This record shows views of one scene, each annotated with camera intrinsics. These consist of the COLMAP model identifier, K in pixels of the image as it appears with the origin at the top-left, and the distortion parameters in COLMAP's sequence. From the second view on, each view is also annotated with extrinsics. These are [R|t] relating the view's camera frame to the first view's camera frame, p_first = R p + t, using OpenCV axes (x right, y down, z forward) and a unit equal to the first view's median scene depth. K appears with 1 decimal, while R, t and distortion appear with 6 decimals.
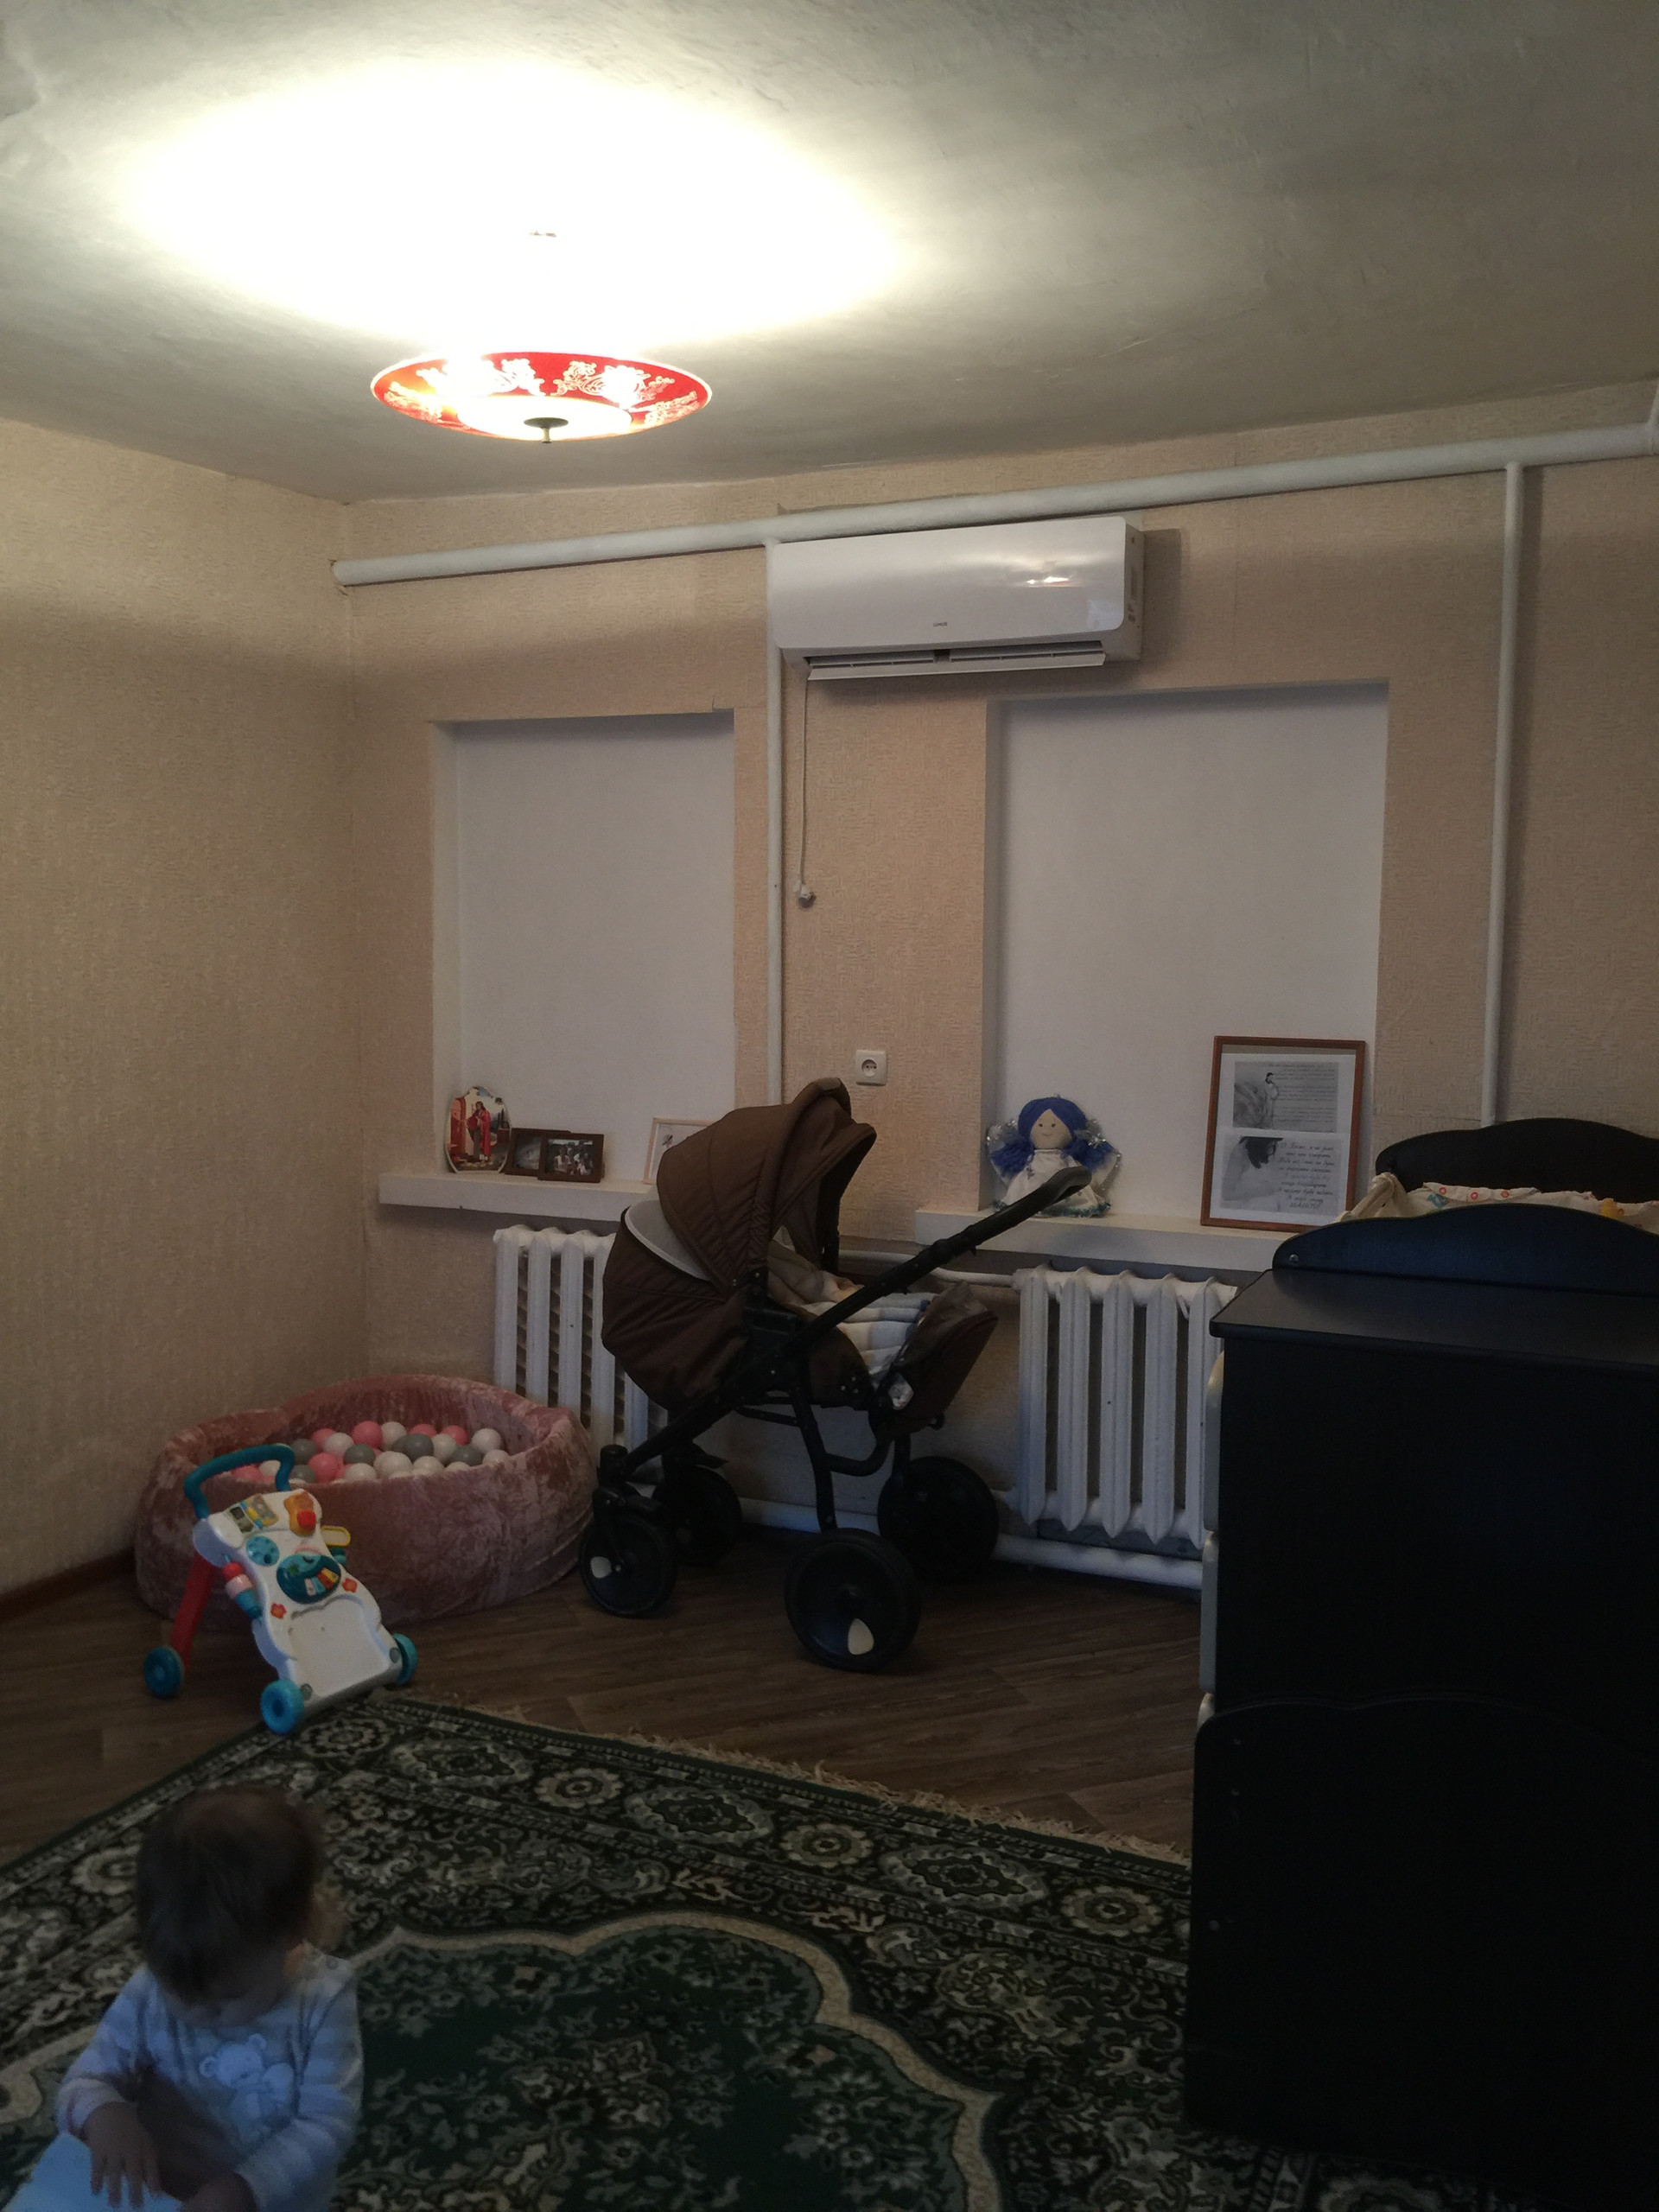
lens RADIAL K [[1894.0, 0, 829.5], [0, 1894.0, 1106.0], [0, 0, 1]] dist [0.093259, -0.164171]
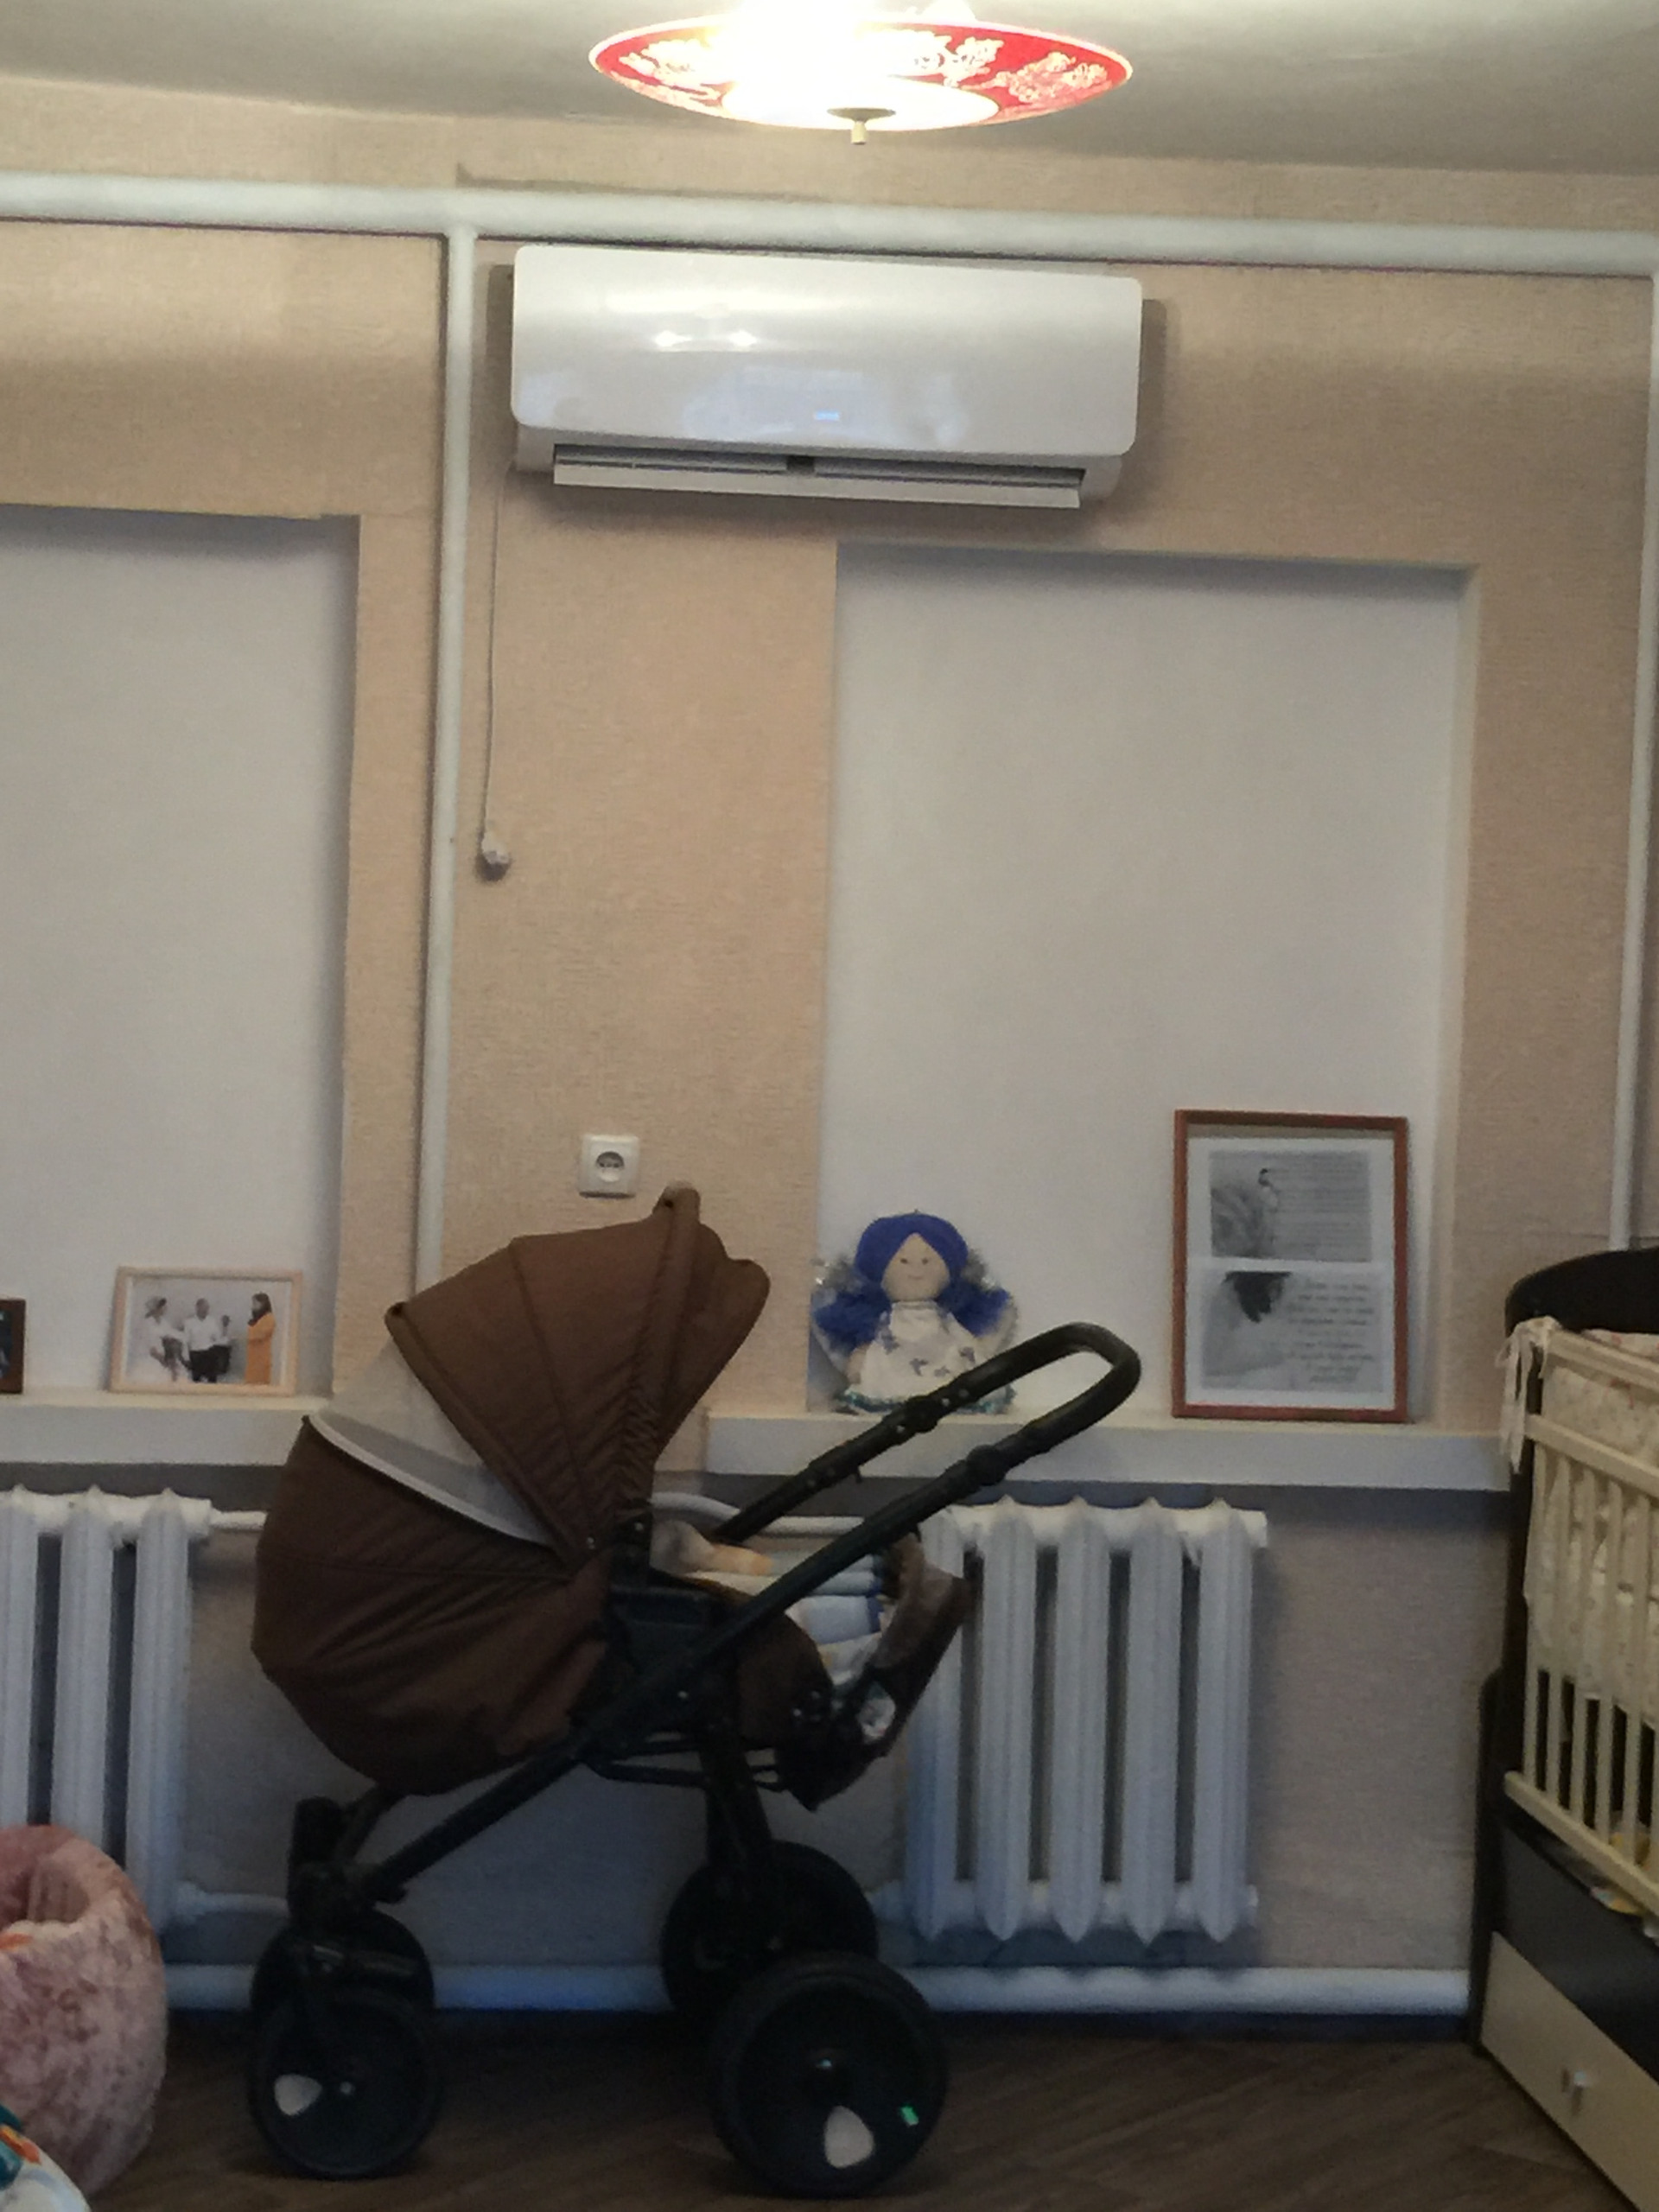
lens RADIAL K [[4044.4, 0, 829.5], [0, 4044.4, 1106.0], [0, 0, 1]] dist [0.038726, 0.154662]
pose [[0.866572, 0.001323, 0.499050, -0.555562], [0.019892, 0.999110, -0.037190, 0.008415], [-0.498655, 0.042155, 0.865775, -0.080225]]
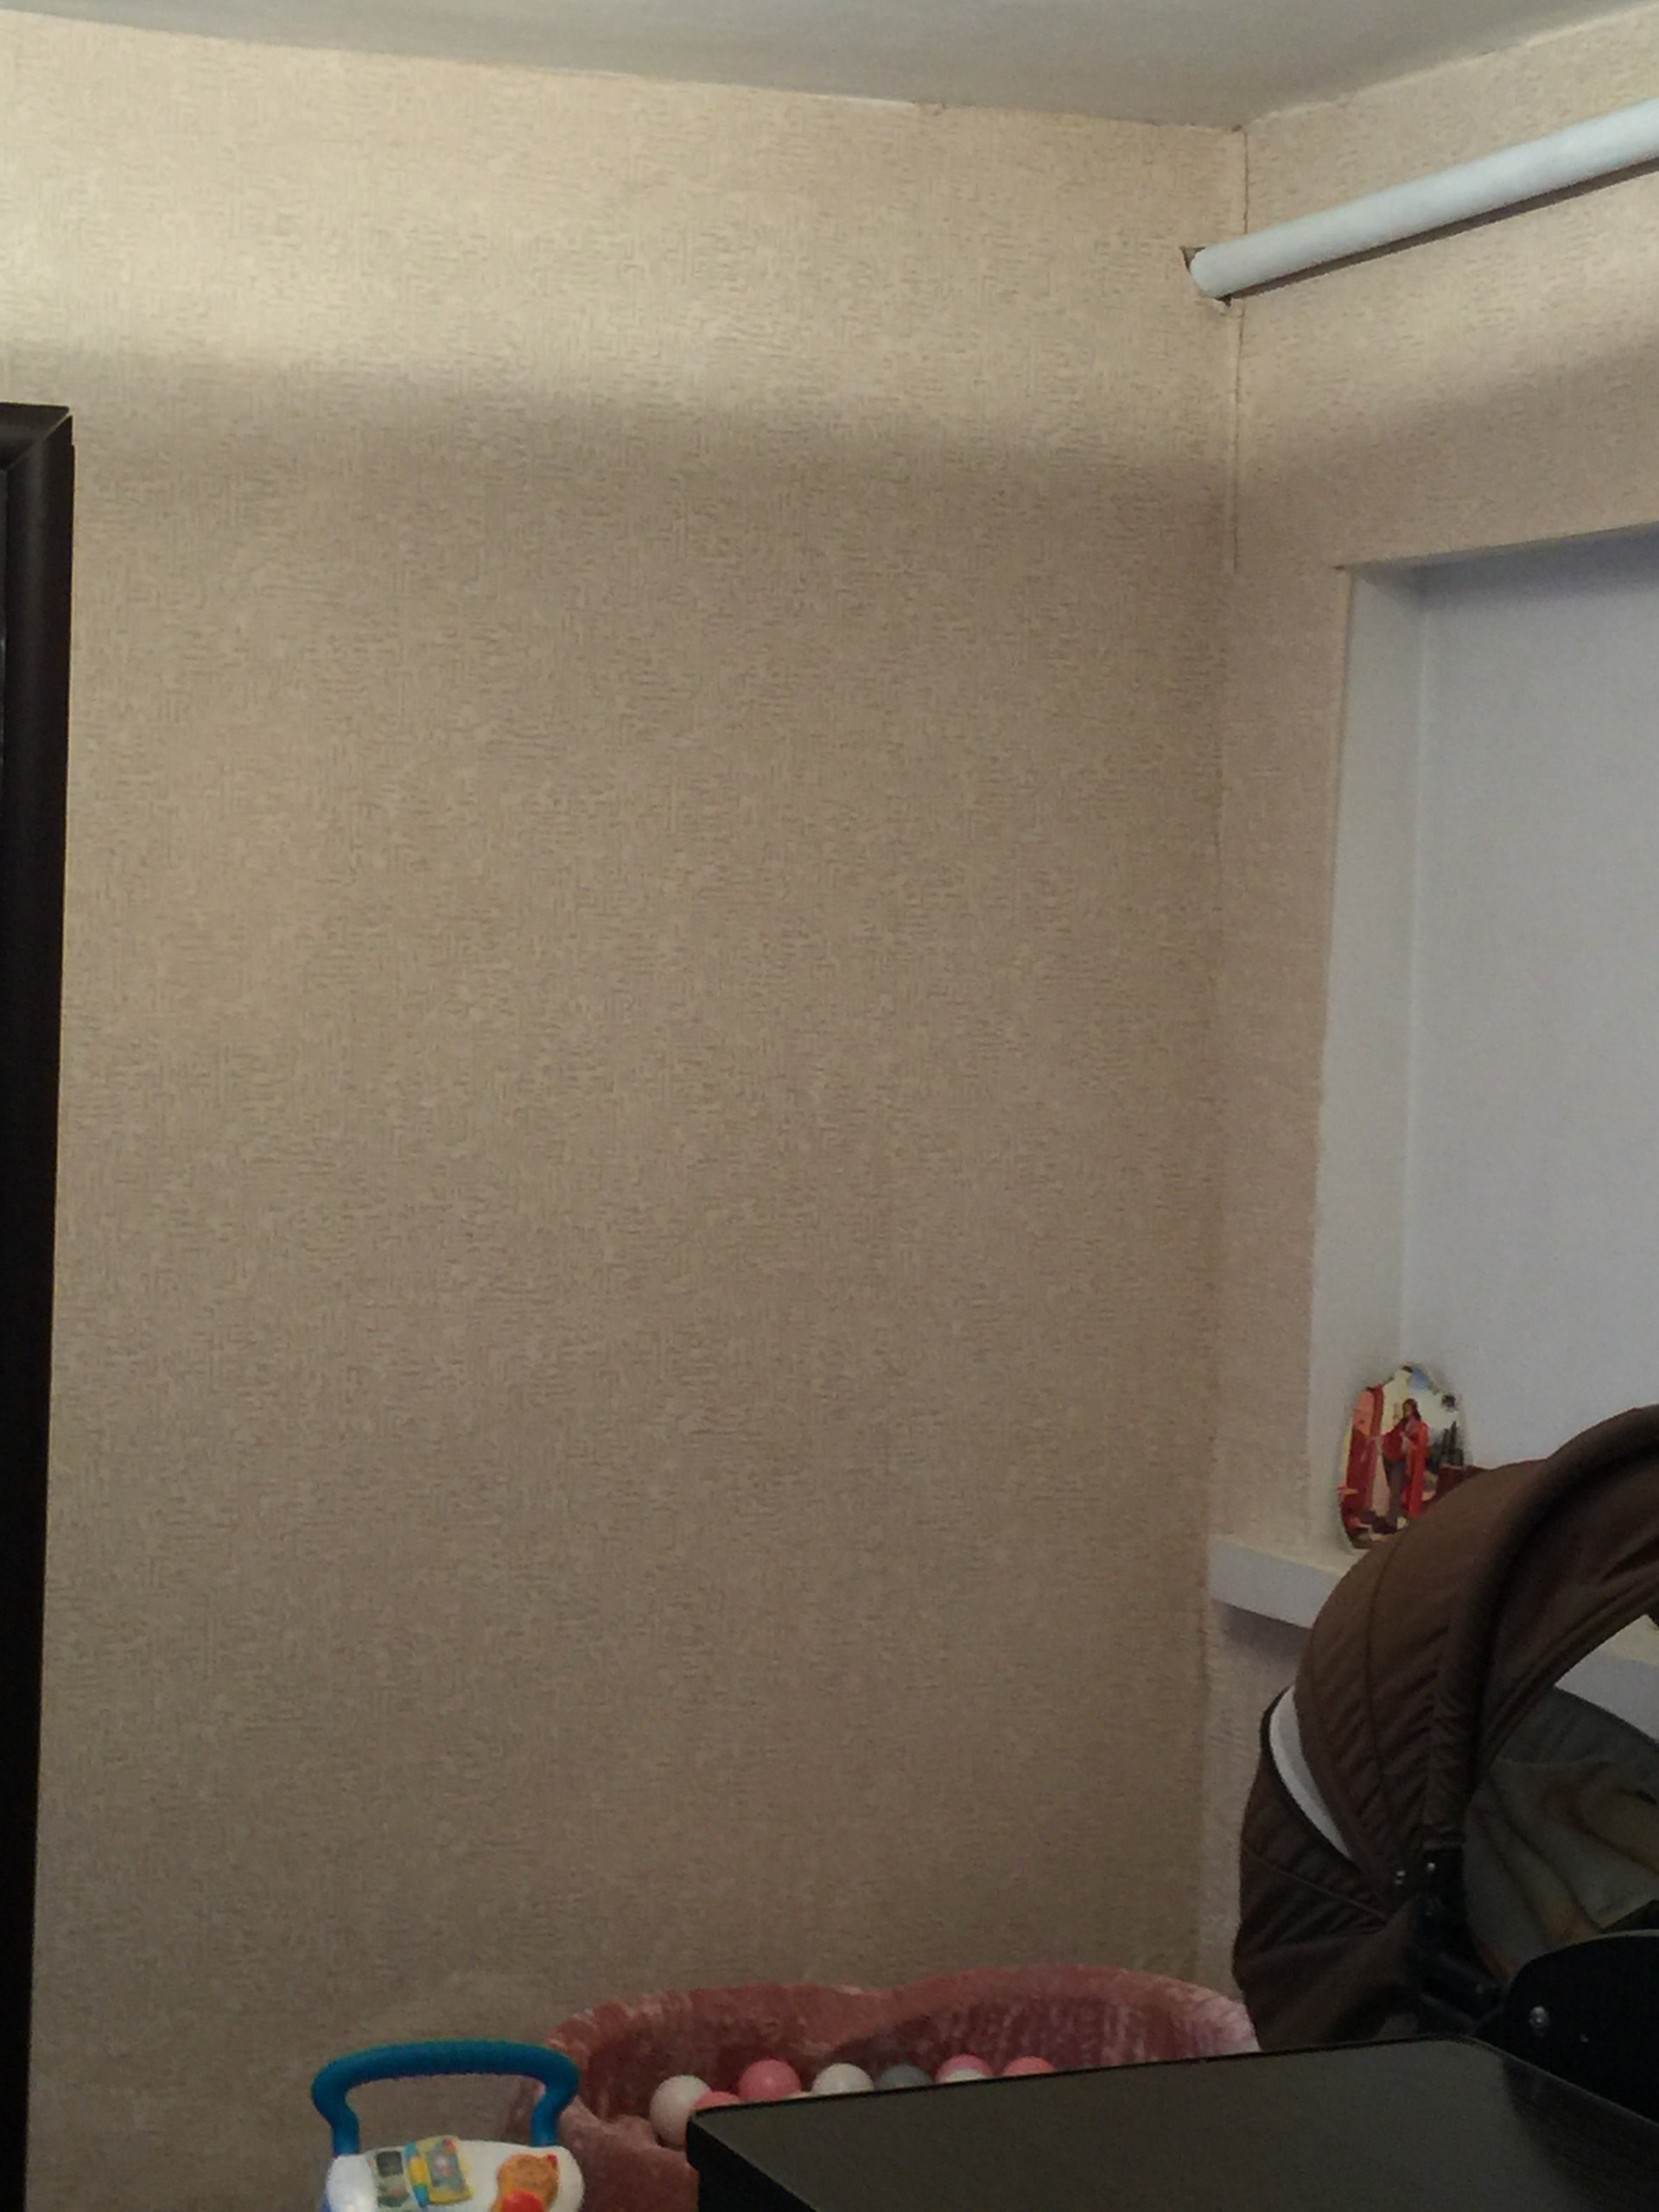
lens RADIAL K [[3926.5, 0, 829.5], [0, 3926.5, 1106.0], [0, 0, 1]] dist [0.052990, 0.143370]
pose [[0.743804, 0.041164, -0.667130, 0.393924], [-0.090637, 0.995094, -0.039654, -0.026298], [0.662224, 0.089961, 0.743886, 0.255070]]
